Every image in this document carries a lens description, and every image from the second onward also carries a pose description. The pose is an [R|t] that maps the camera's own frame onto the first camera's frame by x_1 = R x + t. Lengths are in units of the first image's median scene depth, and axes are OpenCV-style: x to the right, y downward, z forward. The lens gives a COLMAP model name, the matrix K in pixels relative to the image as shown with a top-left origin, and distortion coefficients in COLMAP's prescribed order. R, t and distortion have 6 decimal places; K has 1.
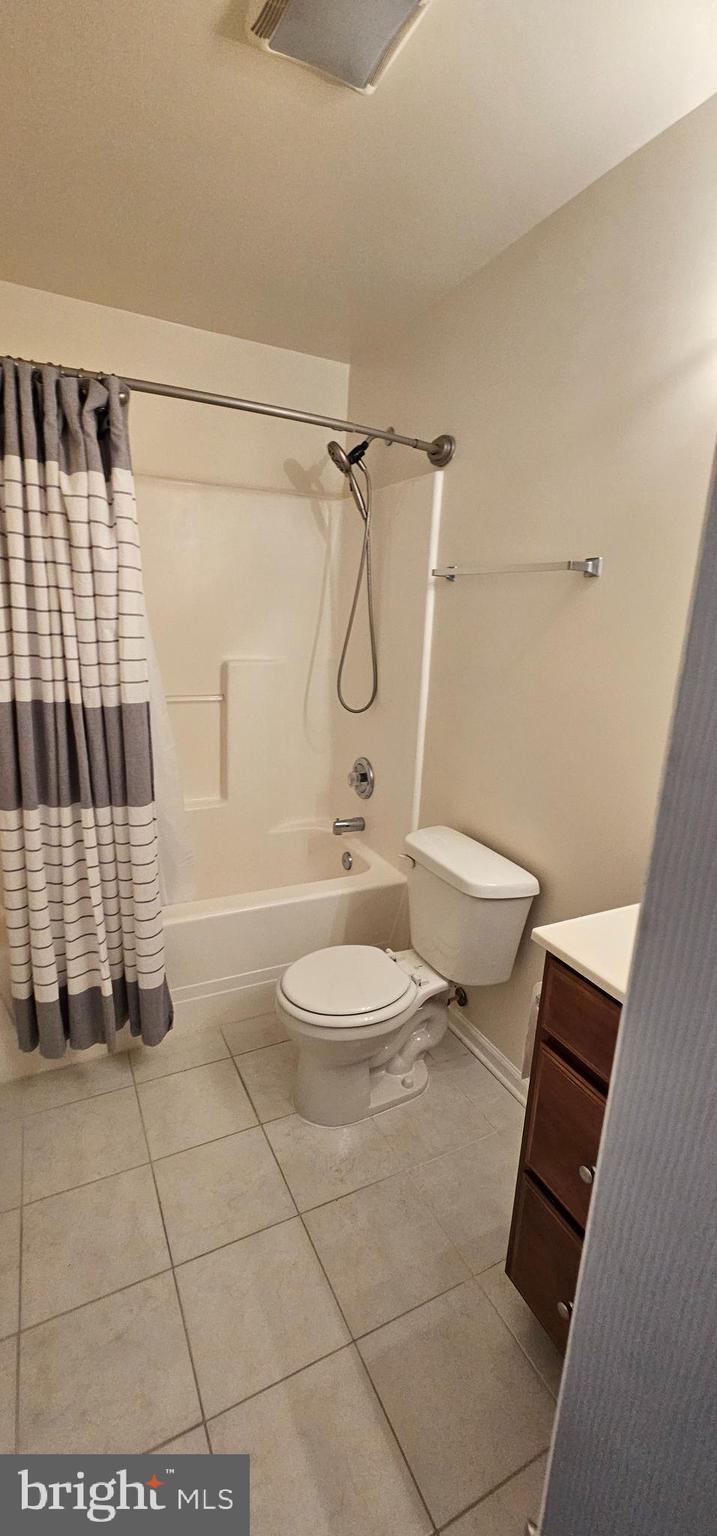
lens RADIAL K [[631.4, 0, 362.7], [0, 631.4, 769.8], [0, 0, 1]] dist [-0.001328, -0.000278]
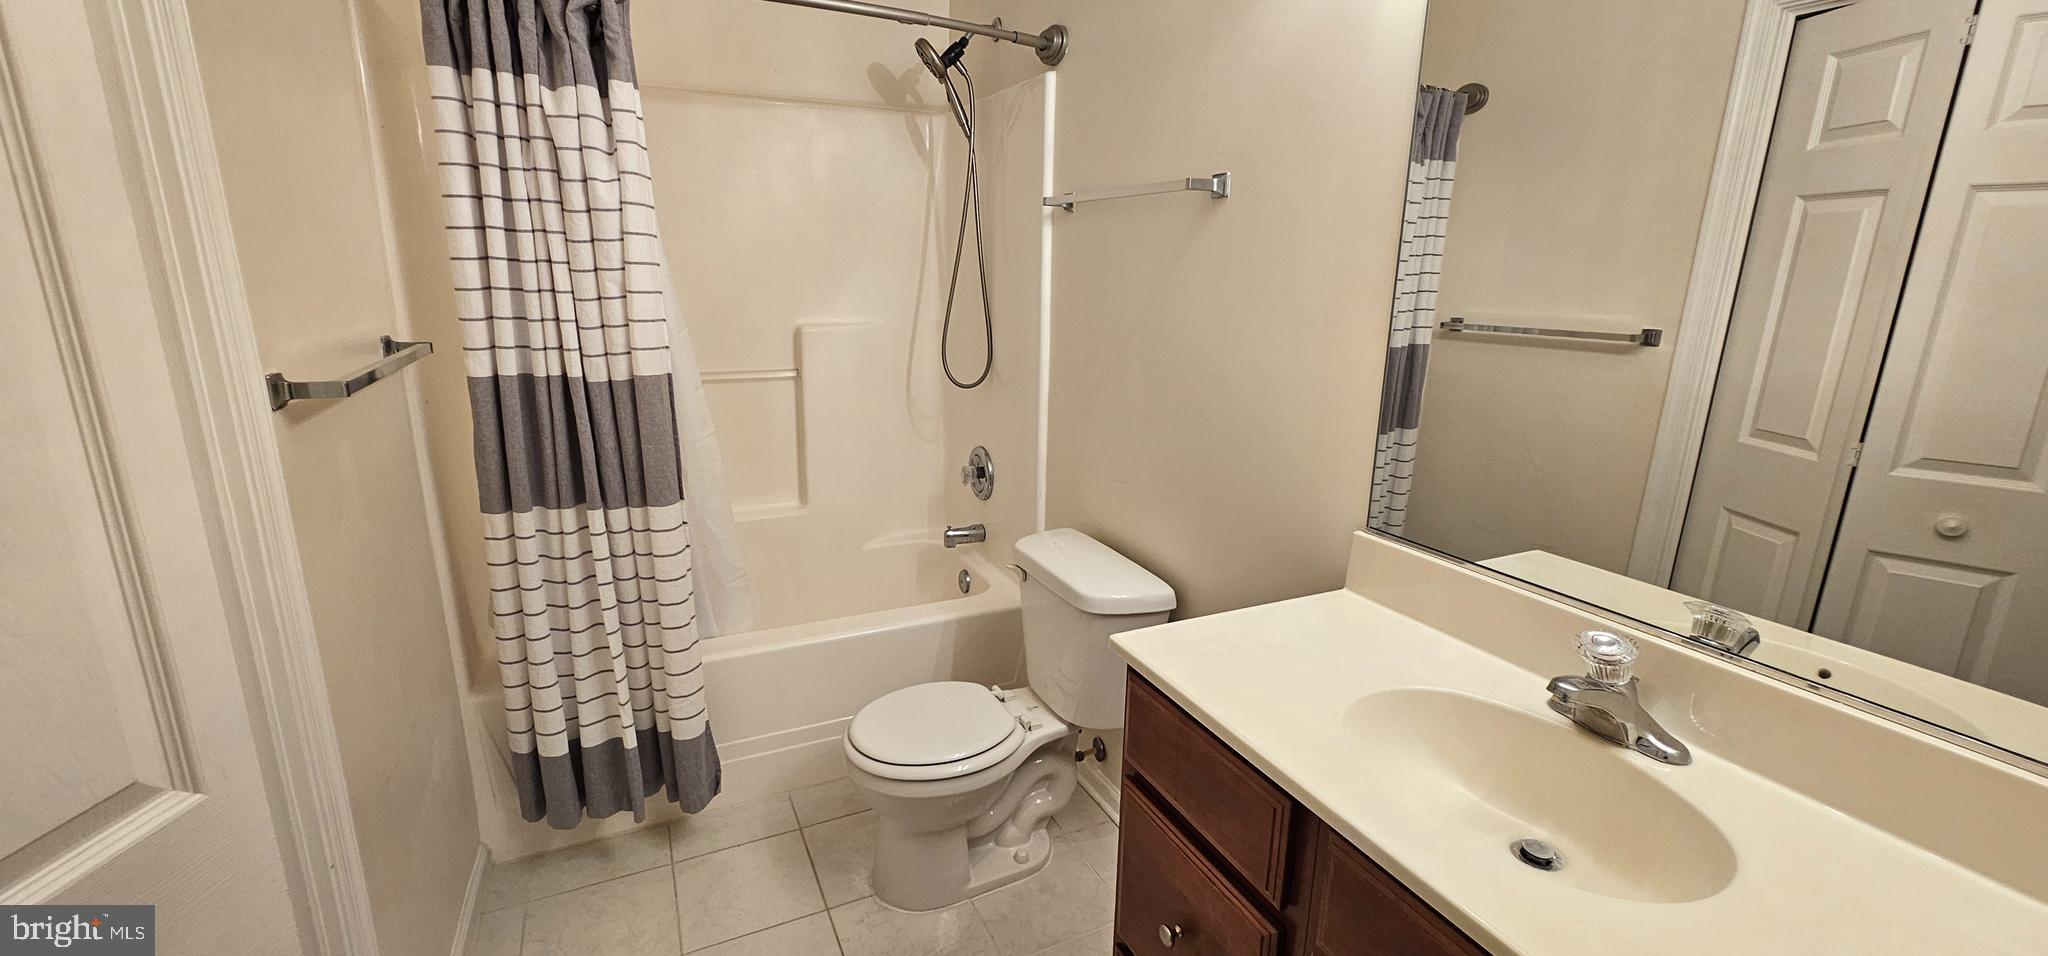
lens RADIAL K [[841.8, 0, 1022.0], [0, 841.8, 472.2], [0, 0, 1]] dist [-0.001328, -0.000278]
pose [[0.999456, -0.023927, -0.022694, 0.113843], [0.023787, 0.999696, -0.006411, 0.030634], [0.022840, 0.005868, 0.999722, -0.041014]]
